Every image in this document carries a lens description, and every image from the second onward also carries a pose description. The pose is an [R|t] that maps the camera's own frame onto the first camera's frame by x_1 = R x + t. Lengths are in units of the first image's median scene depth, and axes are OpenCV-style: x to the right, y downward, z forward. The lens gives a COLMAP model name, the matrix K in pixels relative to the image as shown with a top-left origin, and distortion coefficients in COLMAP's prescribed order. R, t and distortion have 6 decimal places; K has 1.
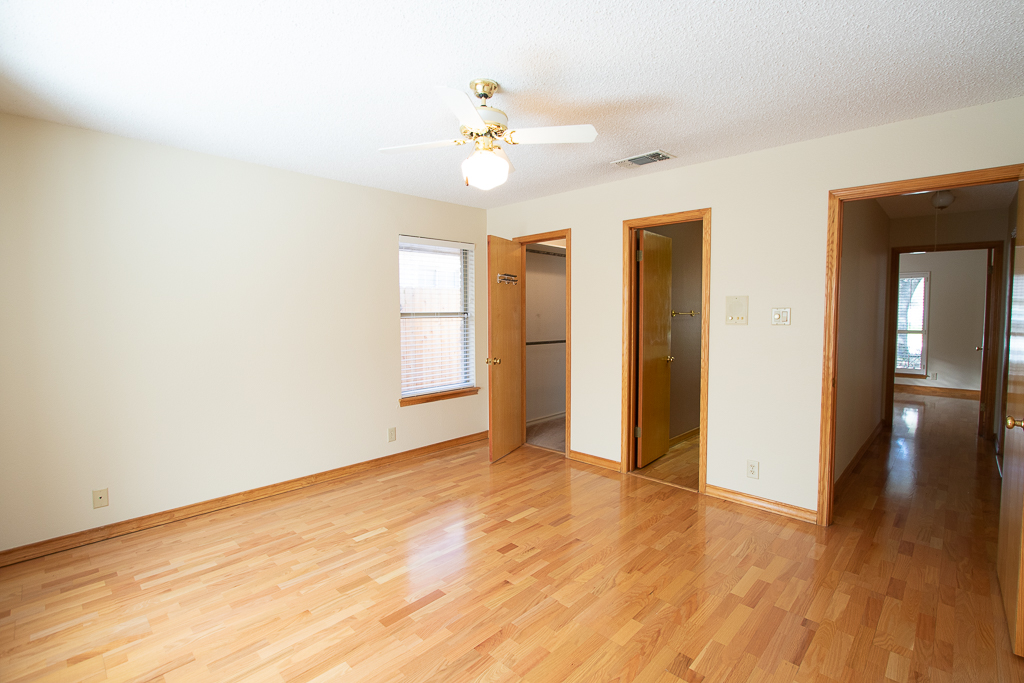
lens RADIAL K [[473.0, 0, 530.8], [0, 473.0, 338.0], [0, 0, 1]] dist [-0.015048, 0.001518]
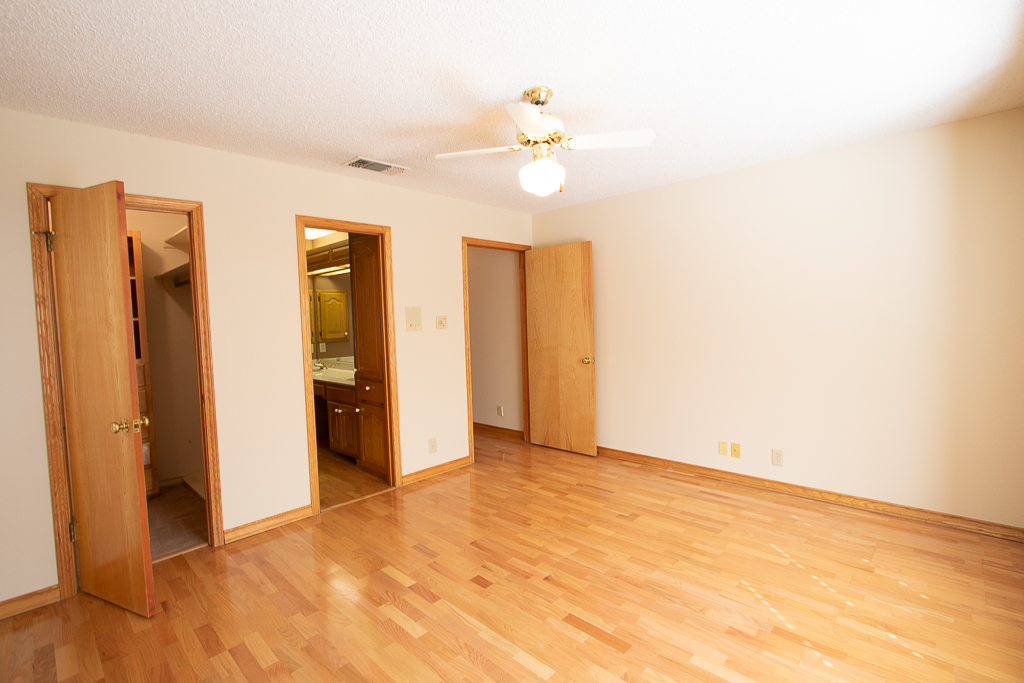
lens RADIAL K [[473.0, 0, 530.8], [0, 473.0, 338.0], [0, 0, 1]] dist [-0.015048, 0.001518]
pose [[-0.013576, -0.045680, 0.998864, -0.932774], [0.085811, 0.995217, 0.046680, -0.049891], [-0.996219, 0.086347, -0.009591, 0.881359]]
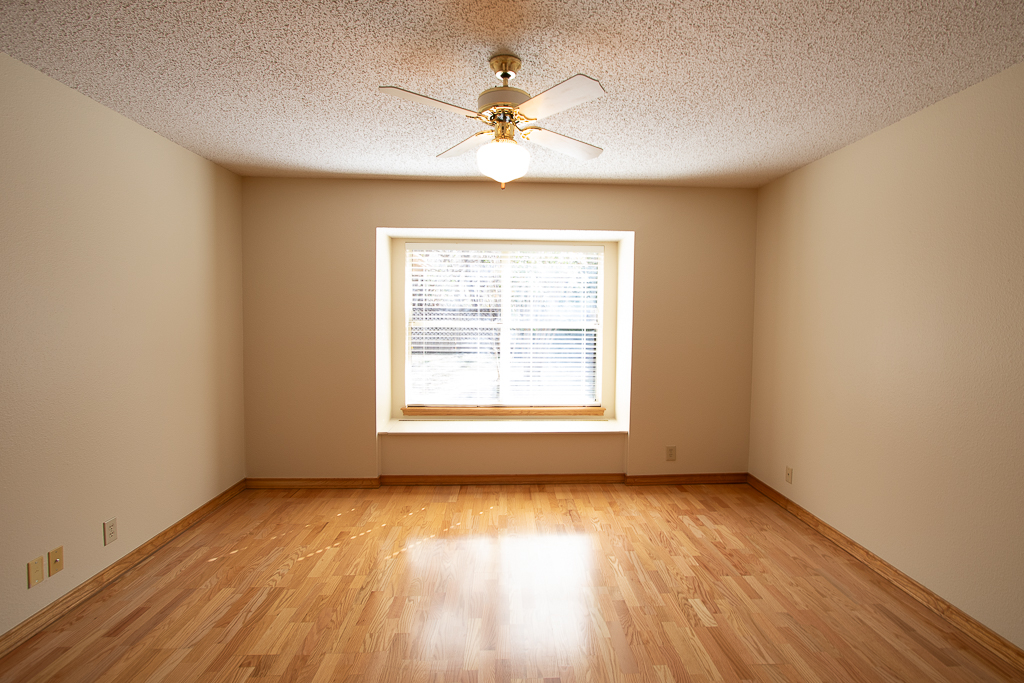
lens RADIAL K [[473.0, 0, 530.8], [0, 473.0, 338.0], [0, 0, 1]] dist [-0.015048, 0.001518]
pose [[-0.690705, 0.033181, -0.722375, 0.423398], [-0.047919, 0.994651, 0.091505, -0.092121], [0.721547, 0.097818, -0.685421, 1.381199]]
